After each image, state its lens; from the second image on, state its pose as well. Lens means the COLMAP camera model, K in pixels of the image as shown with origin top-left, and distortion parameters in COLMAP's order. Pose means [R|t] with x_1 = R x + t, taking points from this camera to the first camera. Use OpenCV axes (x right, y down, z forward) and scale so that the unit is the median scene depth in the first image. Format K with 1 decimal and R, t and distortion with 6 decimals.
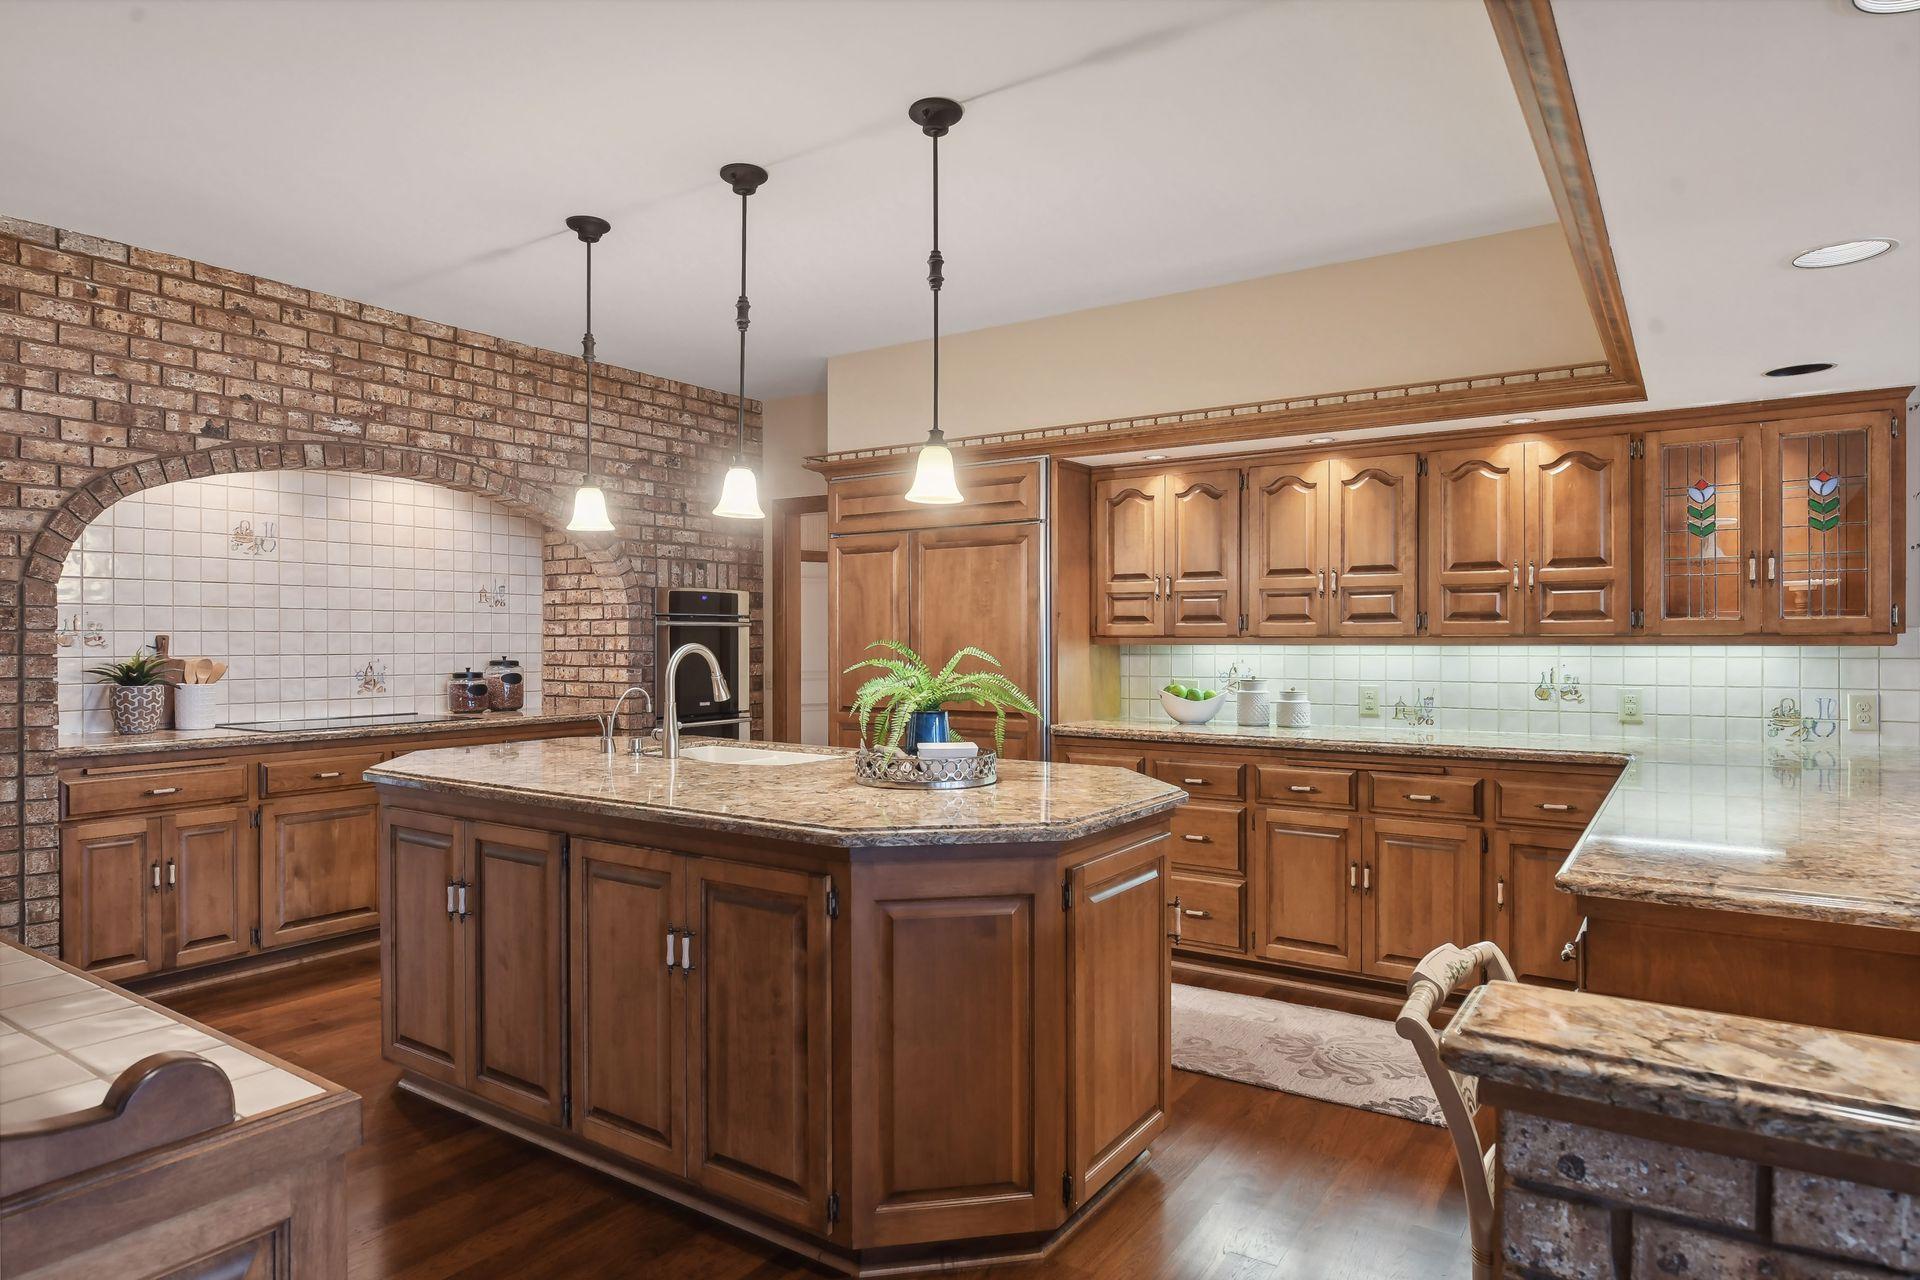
lens RADIAL K [[1089.1, 0, 965.3], [0, 1089.1, 643.2], [0, 0, 1]] dist [-0.039668, -0.000137]
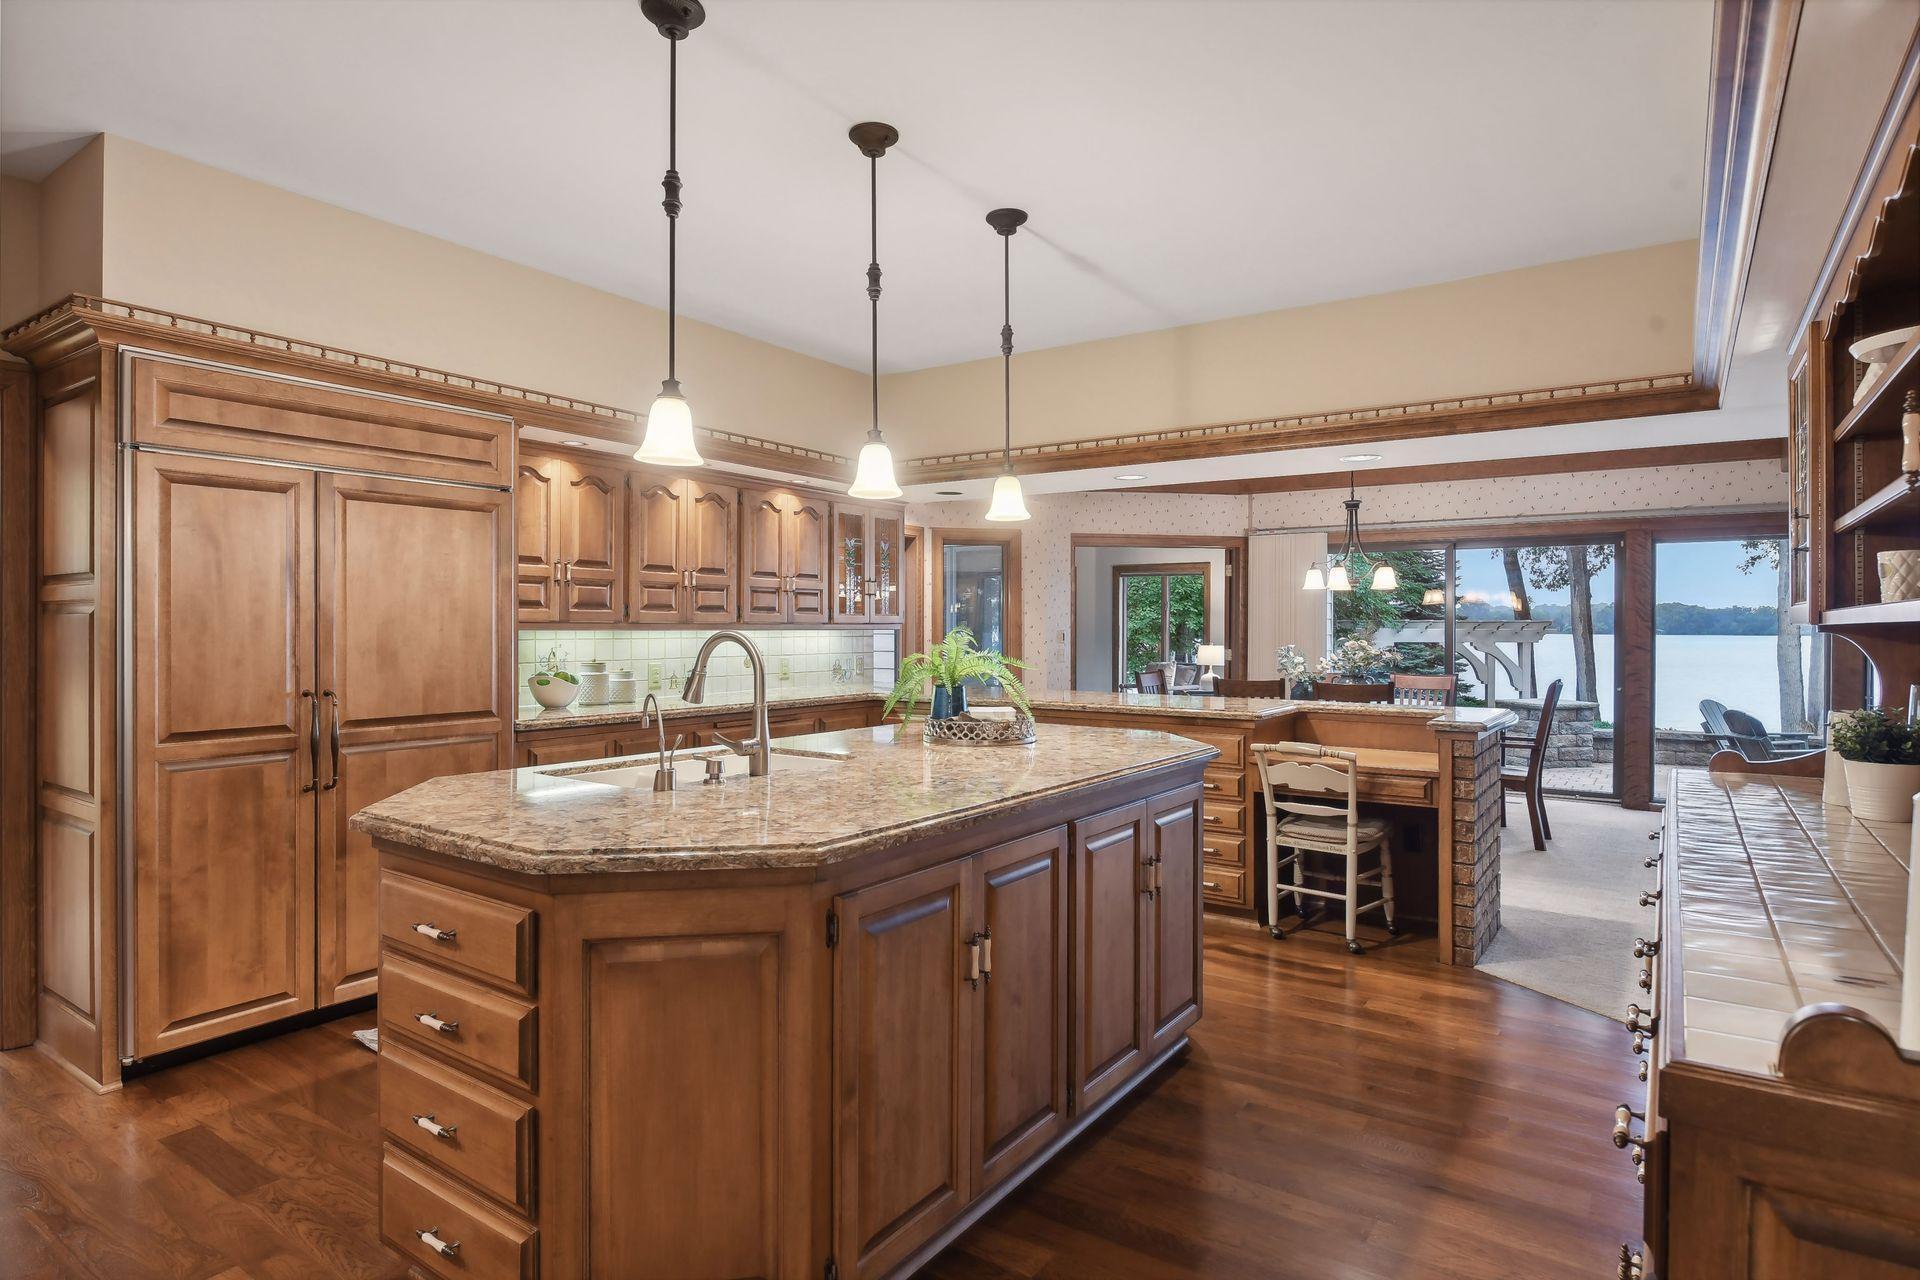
lens RADIAL K [[1037.0, 0, 962.1], [0, 1037.0, 633.2], [0, 0, 1]] dist [0.002956, 0.000093]
pose [[0.015328, -0.006282, 0.999863, -0.836419], [-0.004782, 0.999968, 0.006356, -0.004366], [-0.999871, -0.004879, 0.015298, 0.680097]]
